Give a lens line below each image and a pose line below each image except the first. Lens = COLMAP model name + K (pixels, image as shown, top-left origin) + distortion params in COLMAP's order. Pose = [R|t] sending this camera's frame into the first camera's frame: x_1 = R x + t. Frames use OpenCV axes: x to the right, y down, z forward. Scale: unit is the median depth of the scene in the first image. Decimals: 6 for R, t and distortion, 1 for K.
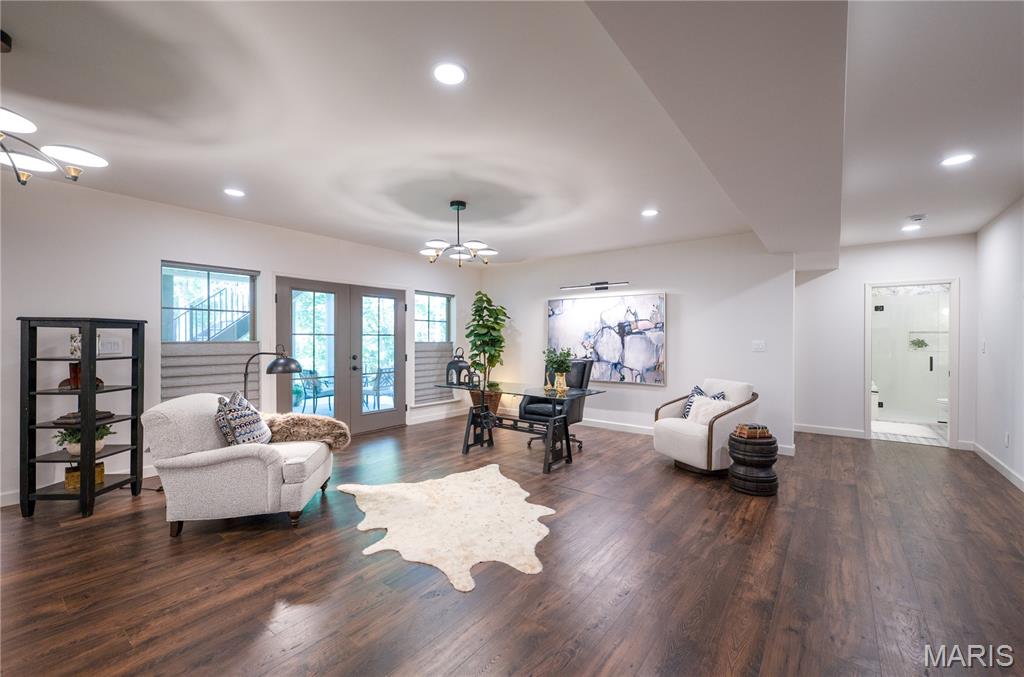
lens RADIAL K [[417.8, 0, 510.8], [0, 417.8, 342.8], [0, 0, 1]] dist [0.002087, 0.000069]
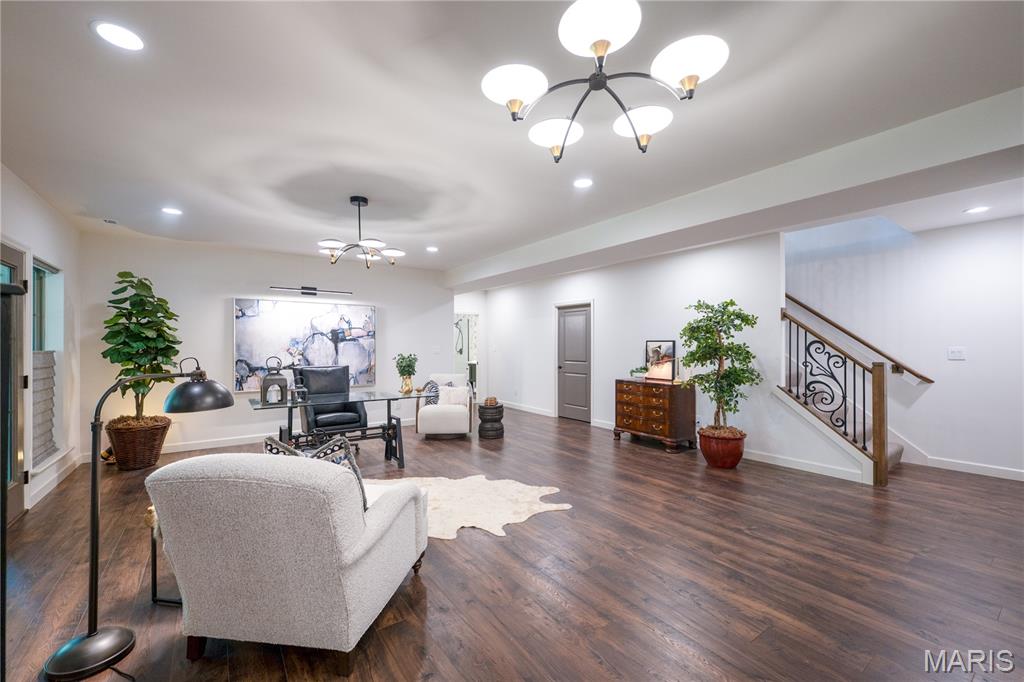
lens RADIAL K [[420.0, 0, 511.0], [0, 420.0, 341.4], [0, 0, 1]] dist [0.000536, -0.000113]
pose [[0.285306, 0.008422, 0.958399, -0.618467], [0.008000, 0.999906, -0.011168, -0.003603], [-0.958403, 0.010854, 0.285212, 0.280862]]
